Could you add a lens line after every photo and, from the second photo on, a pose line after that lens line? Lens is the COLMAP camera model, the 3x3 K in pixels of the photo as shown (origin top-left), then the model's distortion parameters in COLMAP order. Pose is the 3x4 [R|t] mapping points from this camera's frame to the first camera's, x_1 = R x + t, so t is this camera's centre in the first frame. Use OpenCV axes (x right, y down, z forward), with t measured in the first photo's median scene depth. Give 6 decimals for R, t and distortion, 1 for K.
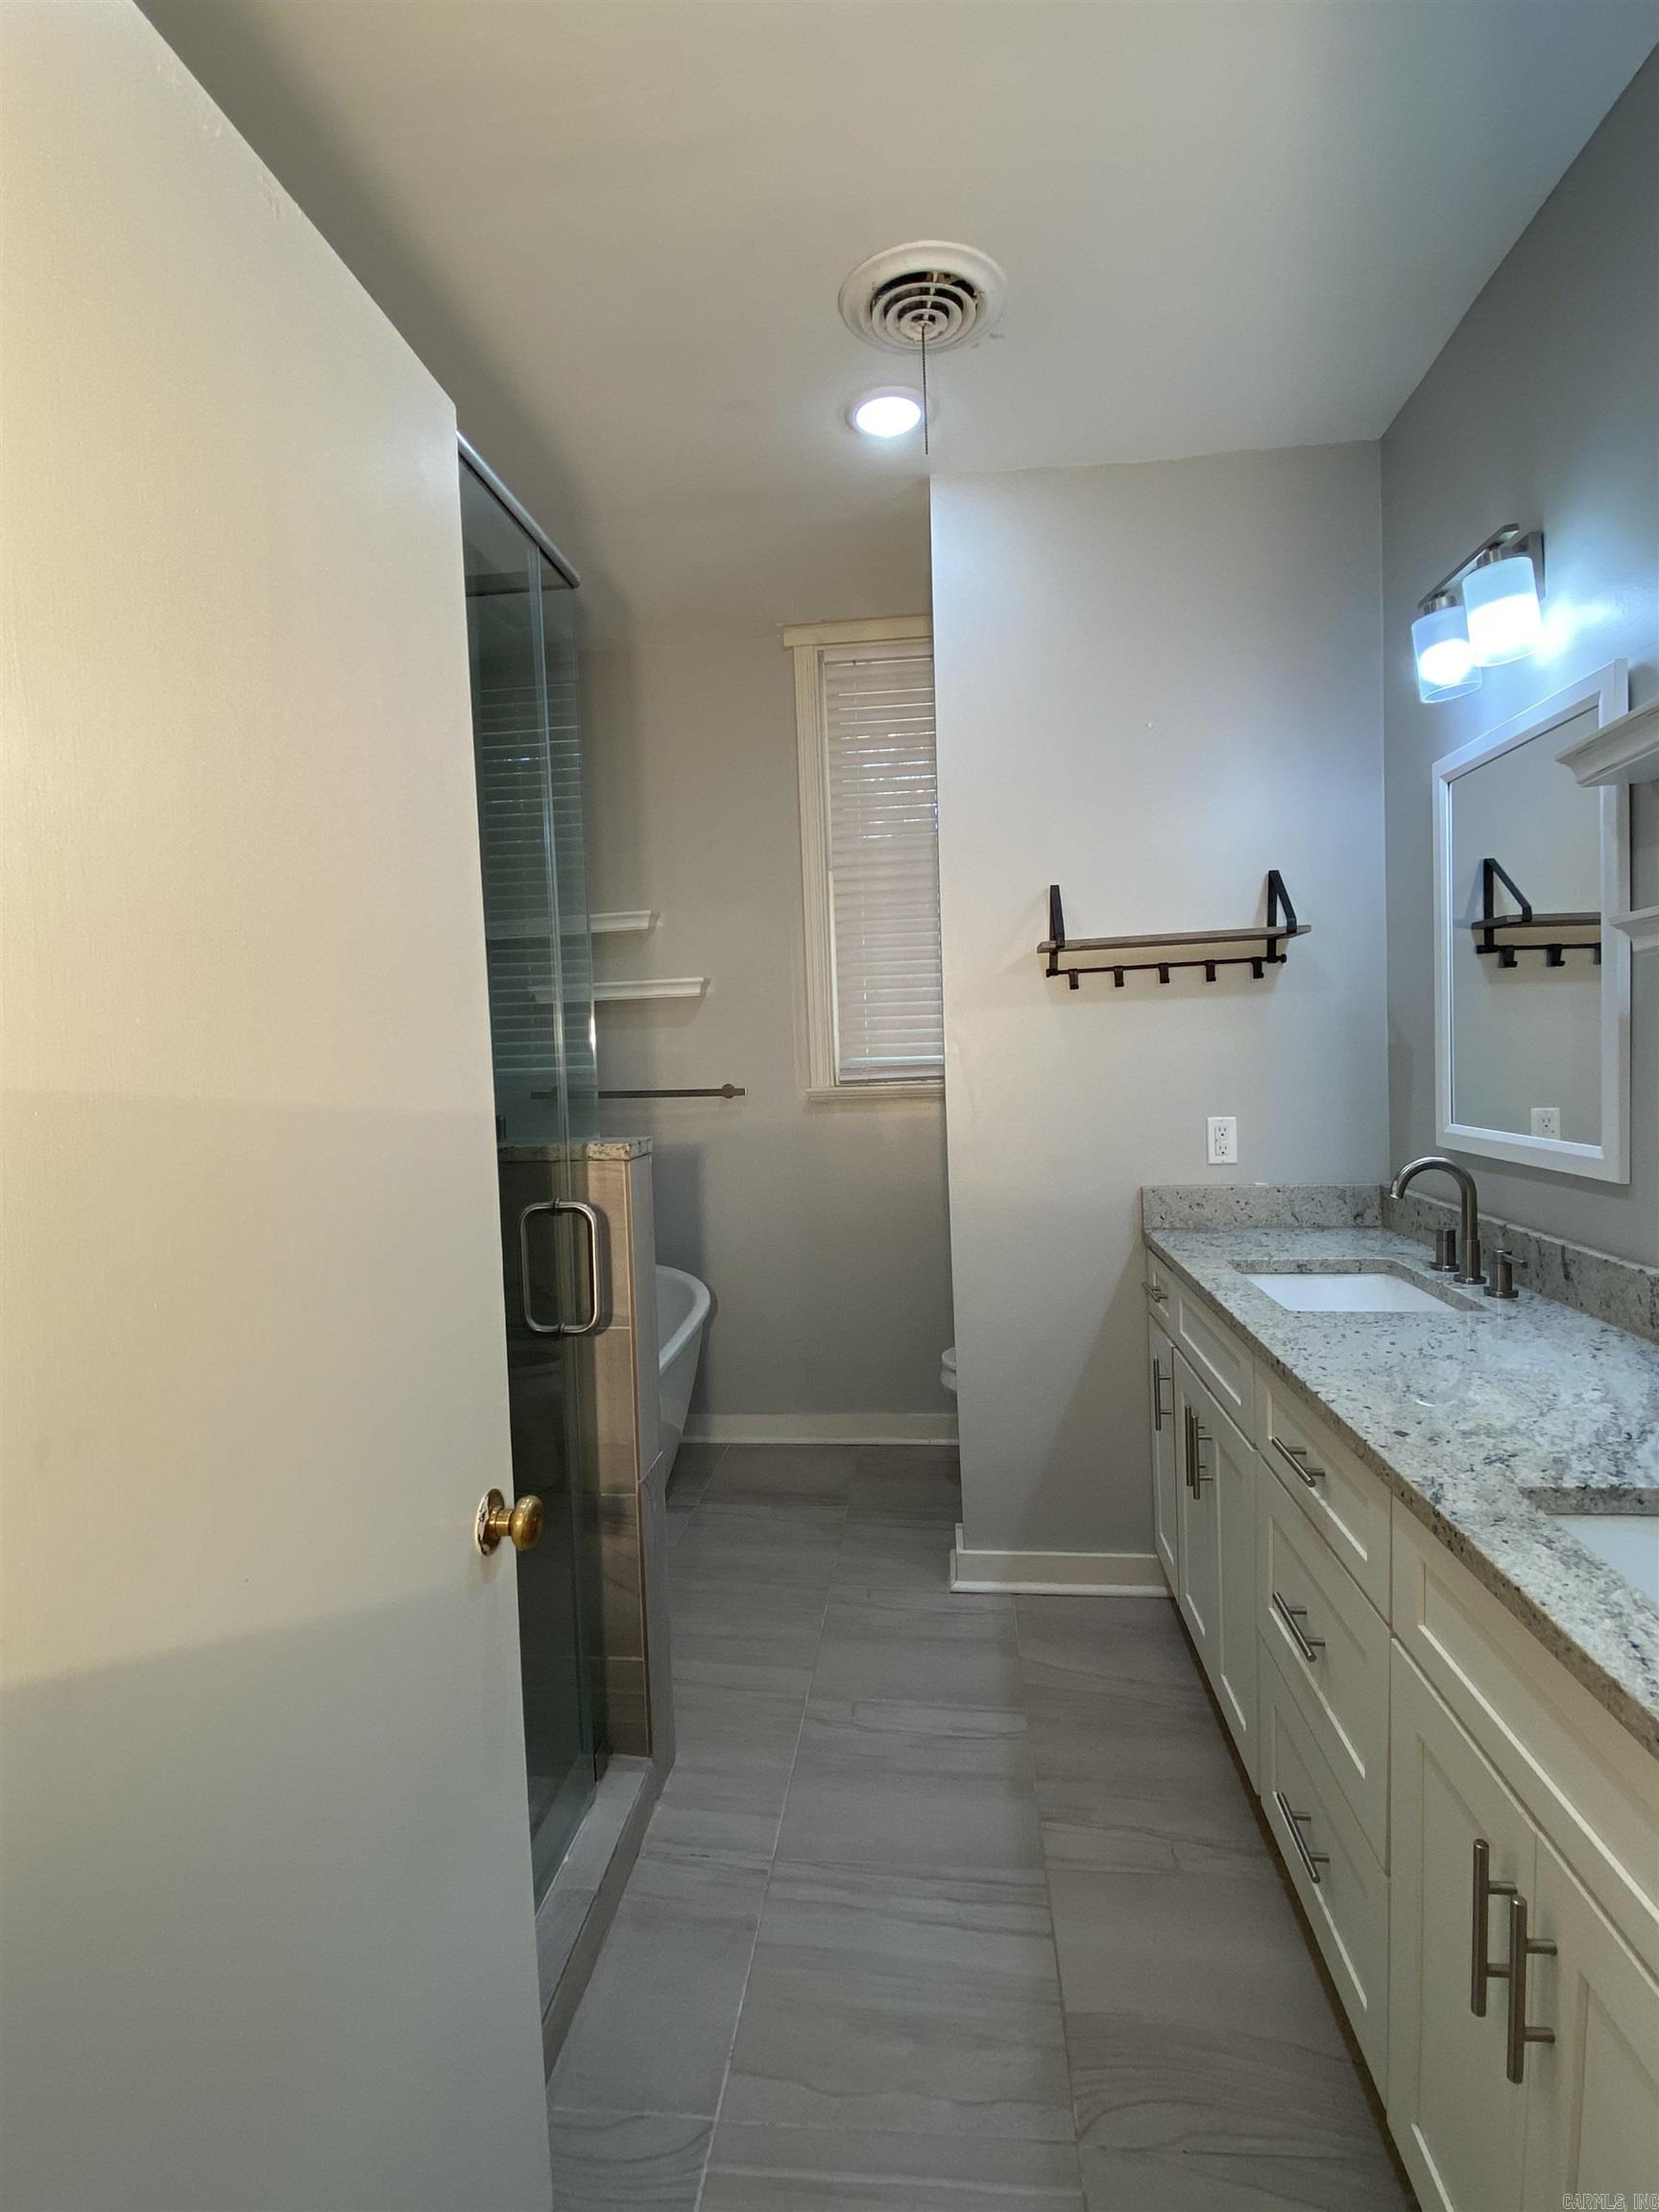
lens RADIAL K [[1052.6, 0, 834.5], [0, 1052.6, 1098.7], [0, 0, 1]] dist [-0.021001, -0.000409]
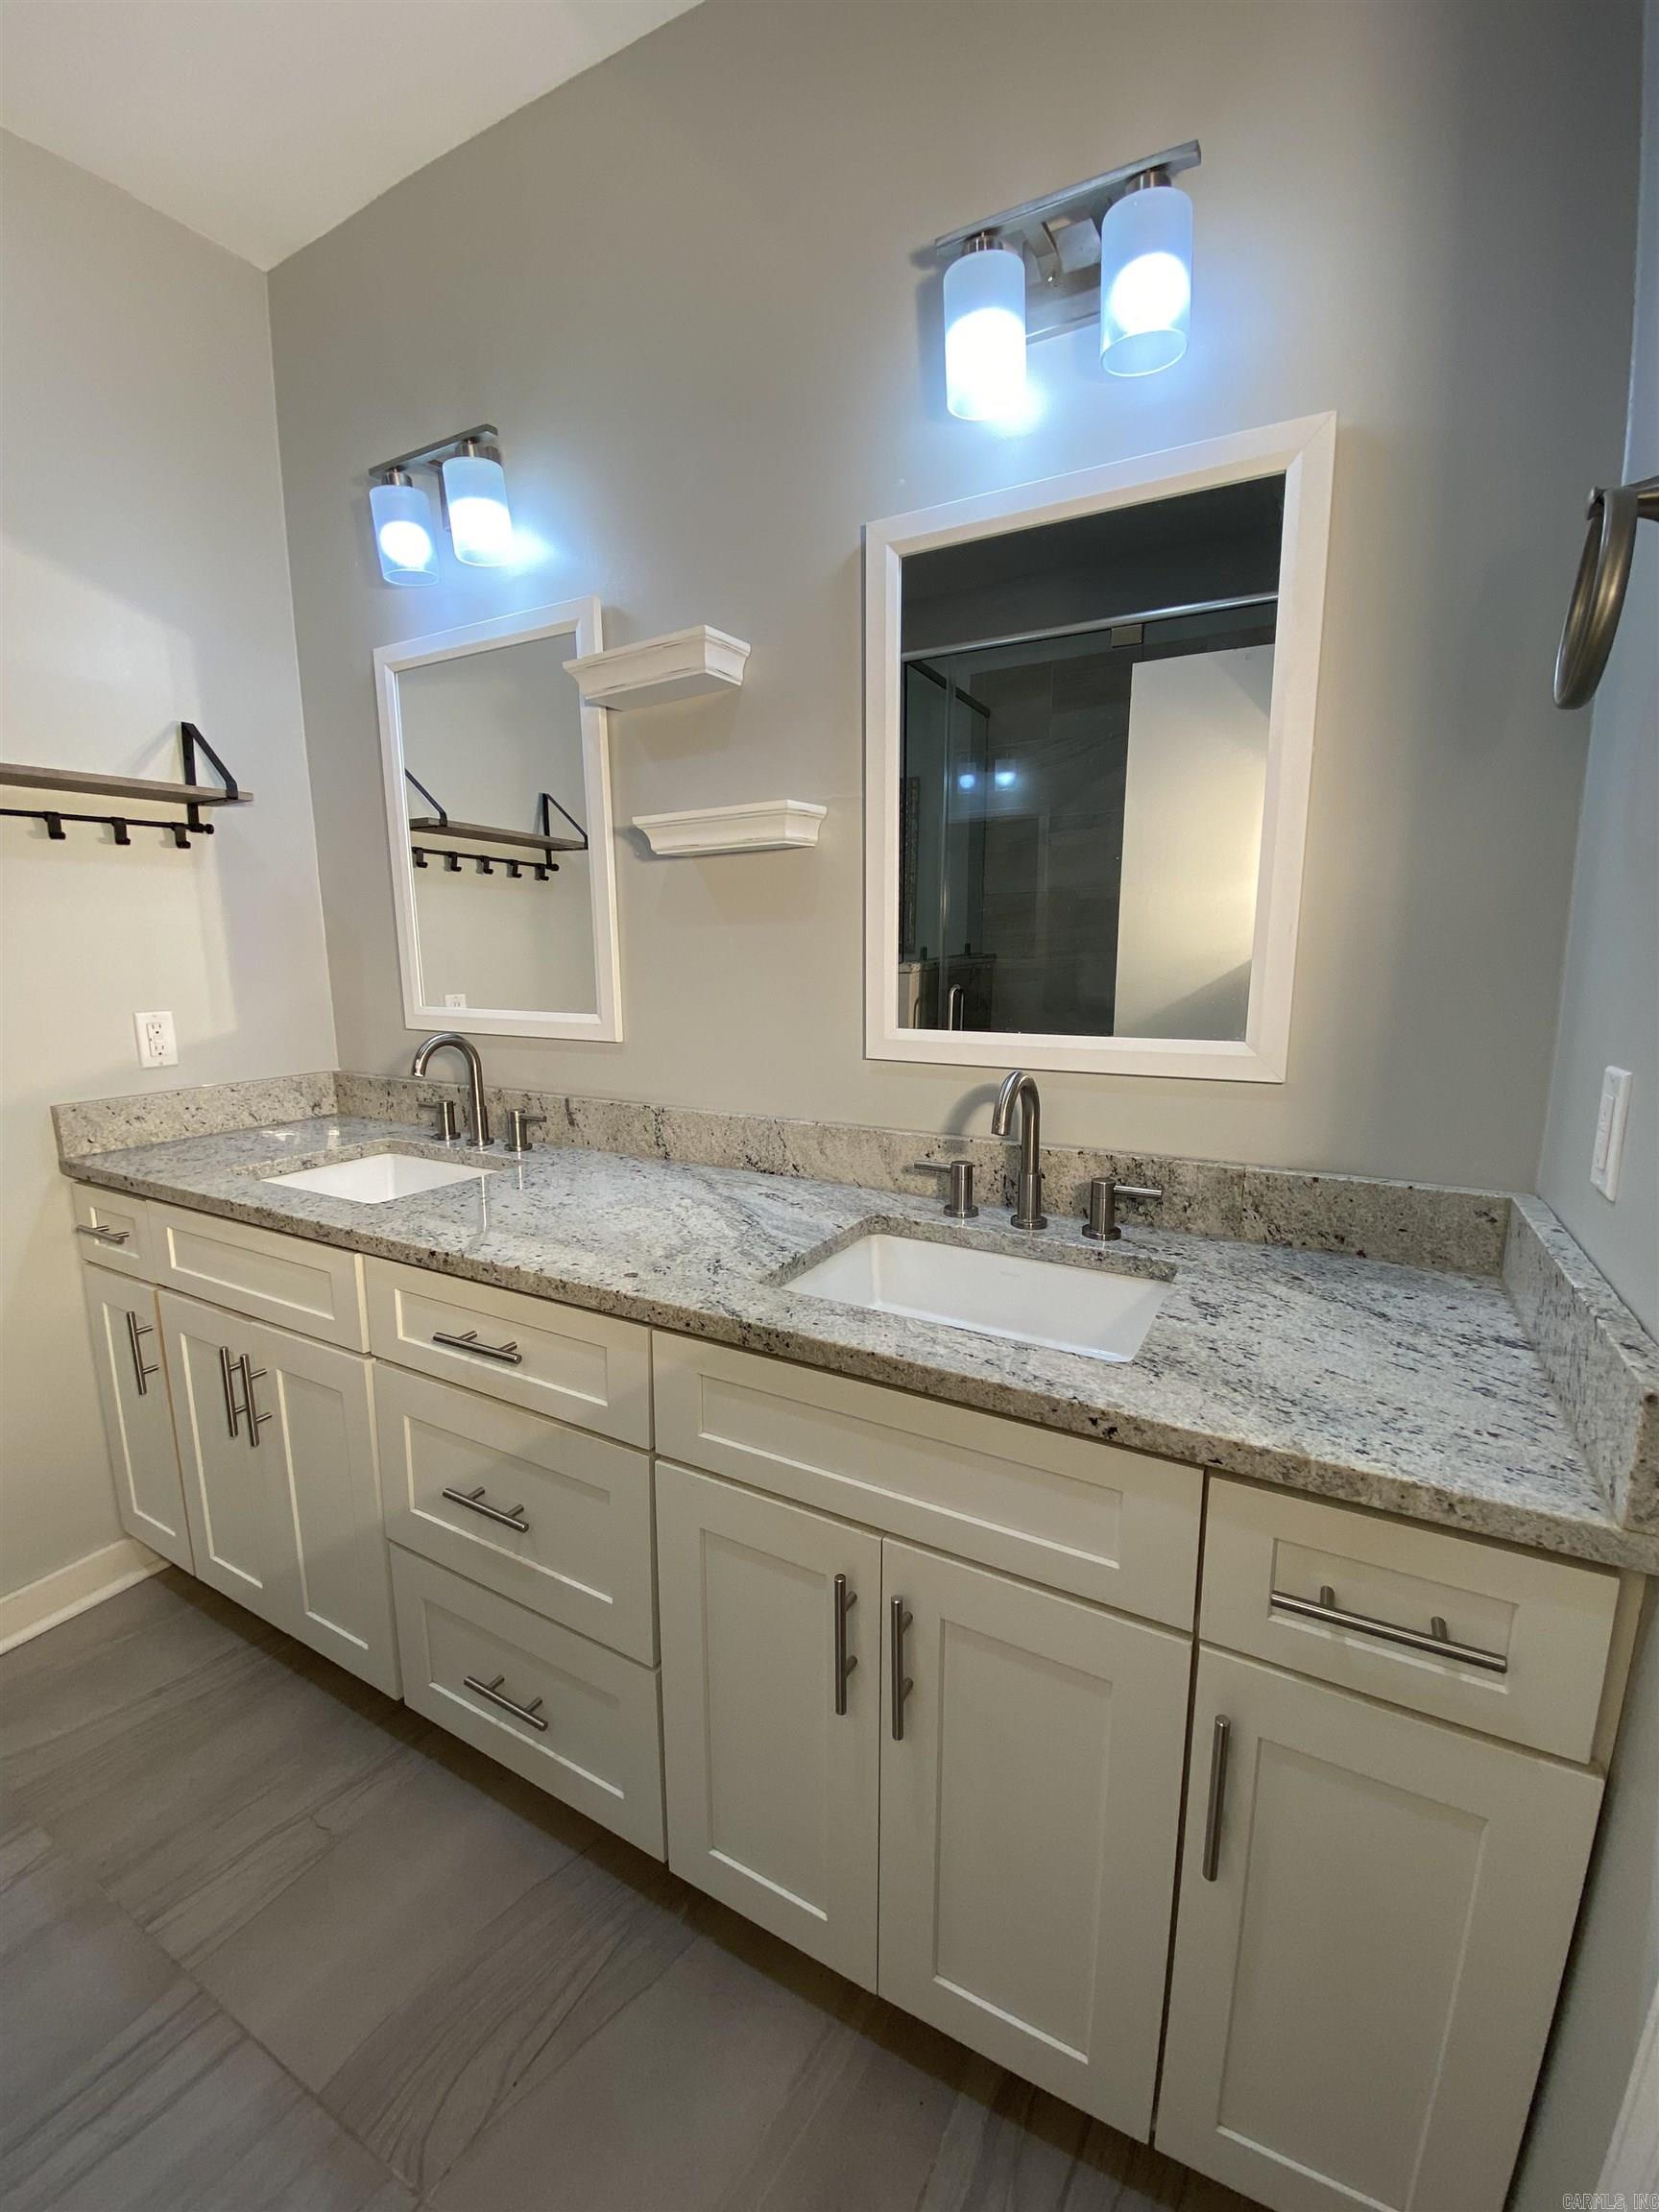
lens RADIAL K [[879.9, 0, 833.4], [0, 879.9, 1102.9], [0, 0, 1]] dist [0.015796, -0.016071]
pose [[0.369156, -0.130531, 0.920155, -0.124218], [0.031920, 0.991284, 0.127816, 0.022398], [-0.928819, -0.017813, 0.370105, 0.302921]]
